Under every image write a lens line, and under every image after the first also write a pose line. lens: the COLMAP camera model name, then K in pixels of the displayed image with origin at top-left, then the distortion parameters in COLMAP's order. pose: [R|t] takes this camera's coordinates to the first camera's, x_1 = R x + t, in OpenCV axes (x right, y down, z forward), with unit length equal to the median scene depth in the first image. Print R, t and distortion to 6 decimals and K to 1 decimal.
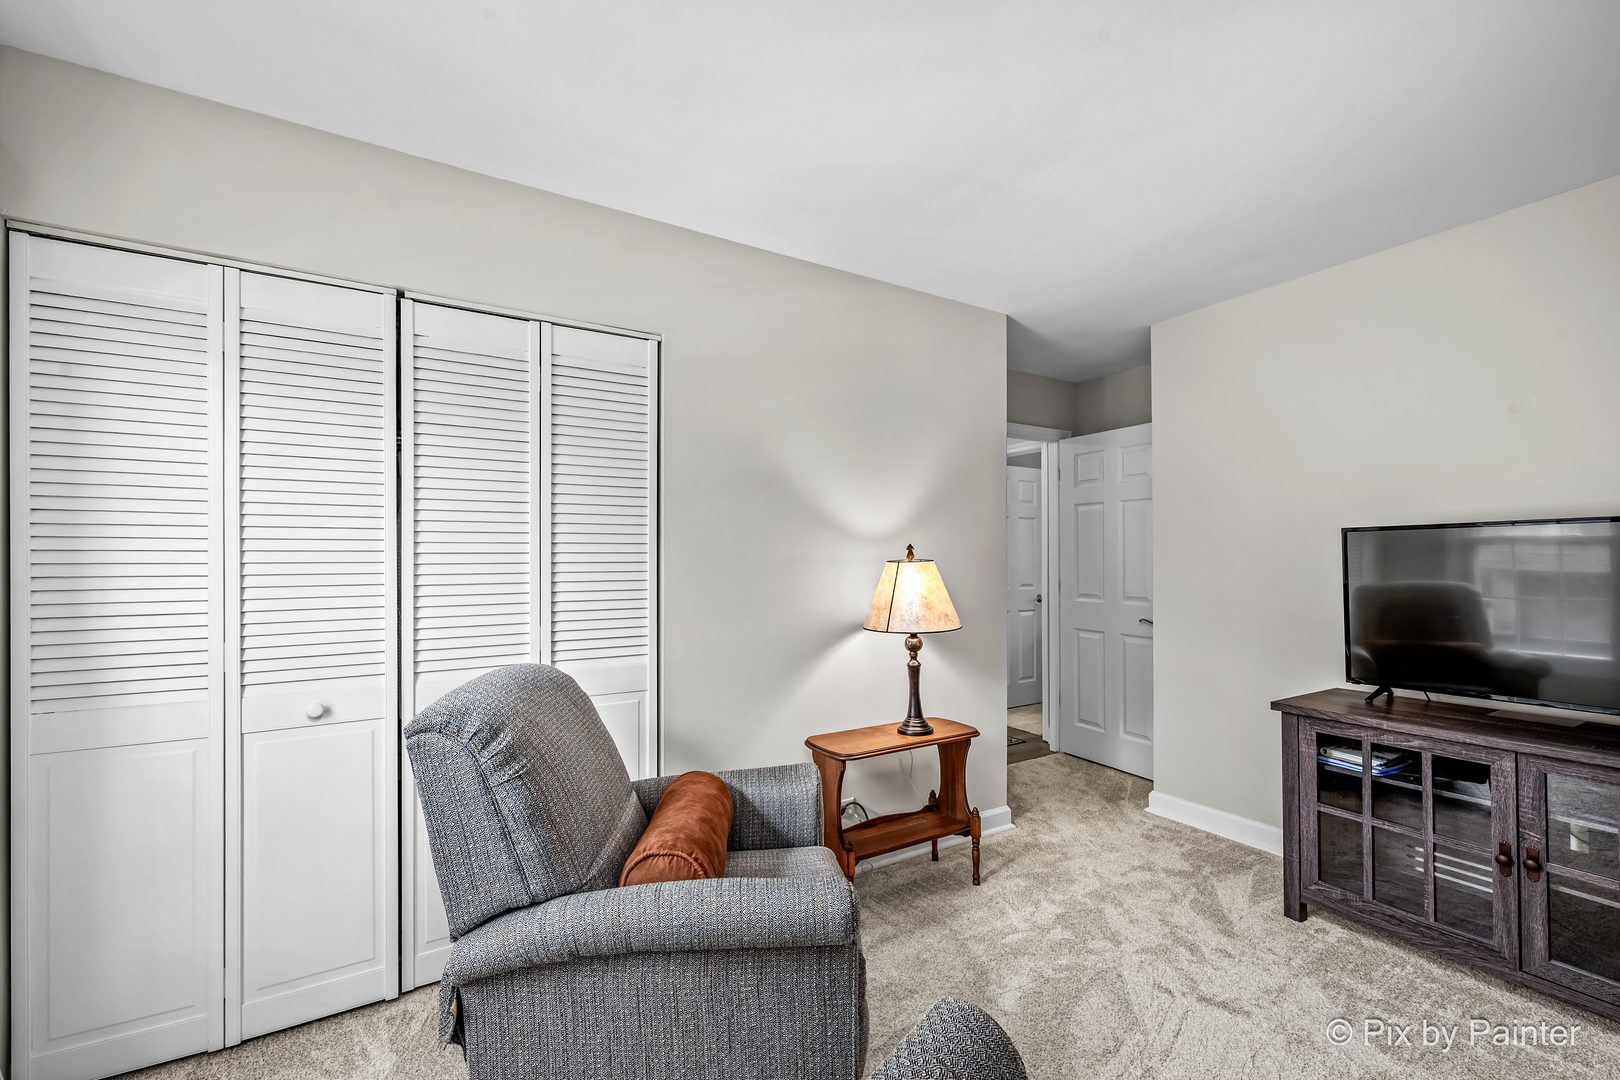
lens RADIAL K [[654.0, 0, 816.2], [0, 654.0, 551.1], [0, 0, 1]] dist [0.001269, -0.000116]
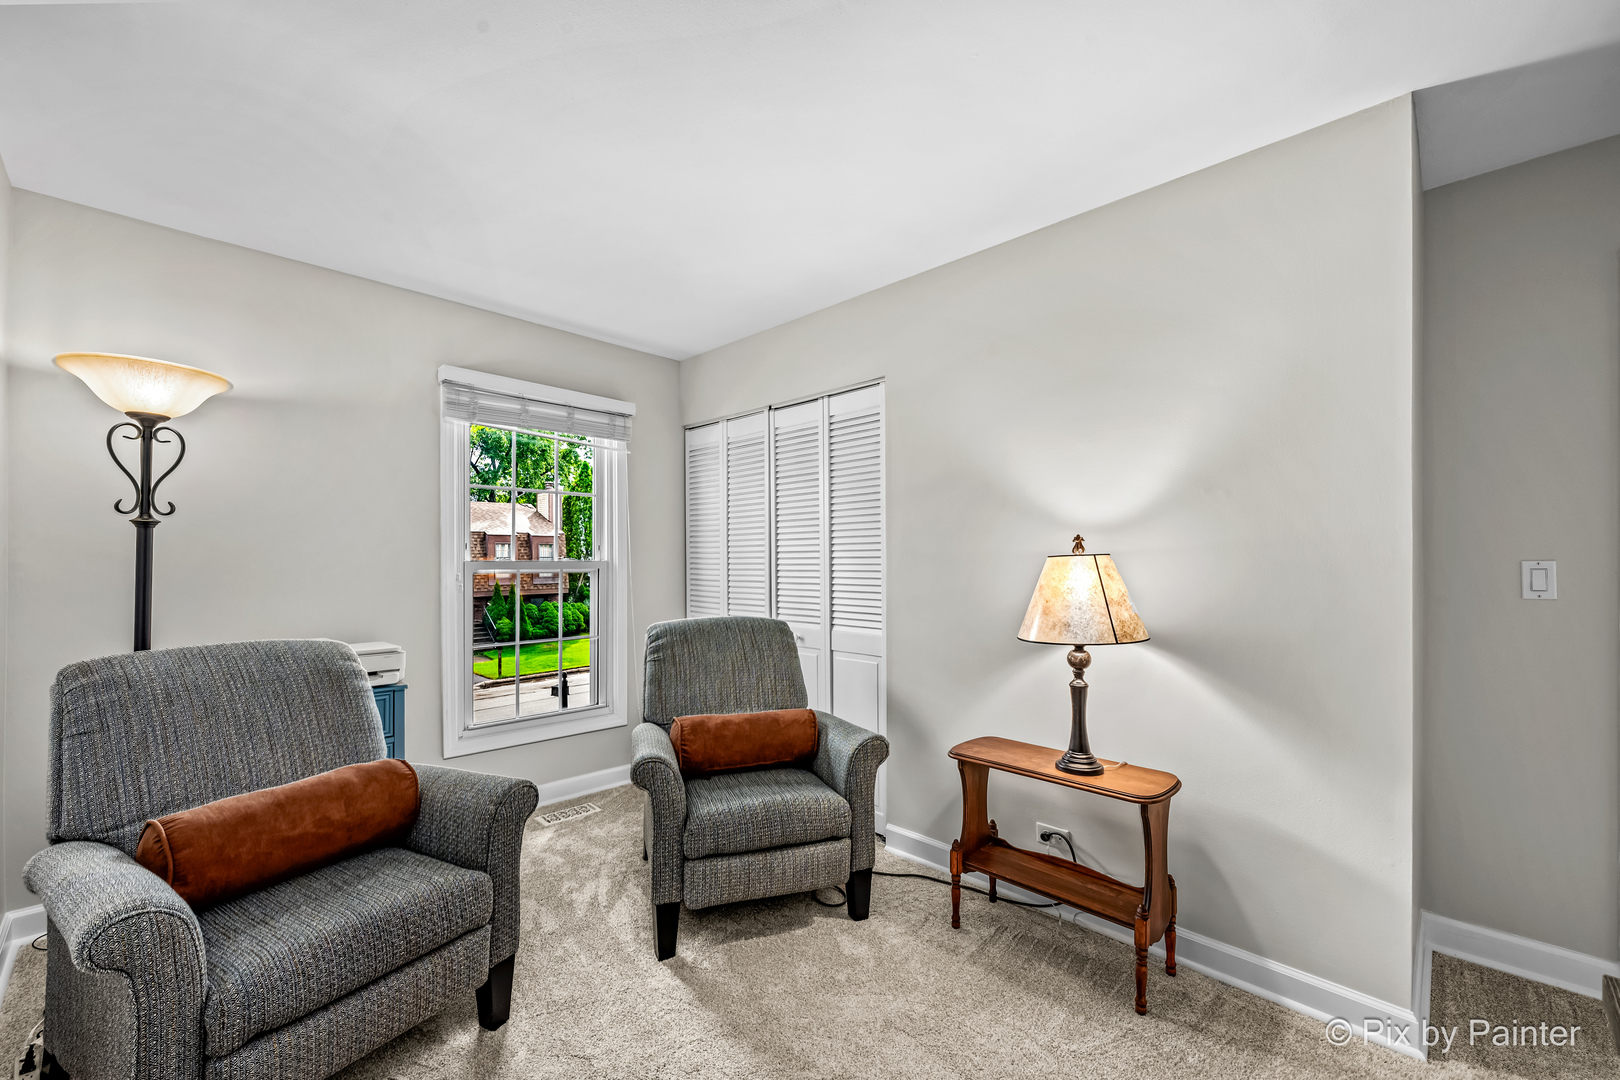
lens RADIAL K [[654.0, 0, 812.5], [0, 654.0, 551.5], [0, 0, 1]] dist [0.001269, -0.000116]
pose [[0.246002, -0.008175, -0.969235, 0.850484], [0.009360, 0.999938, -0.006058, 0.012174], [0.969224, -0.007582, 0.246063, 0.490921]]
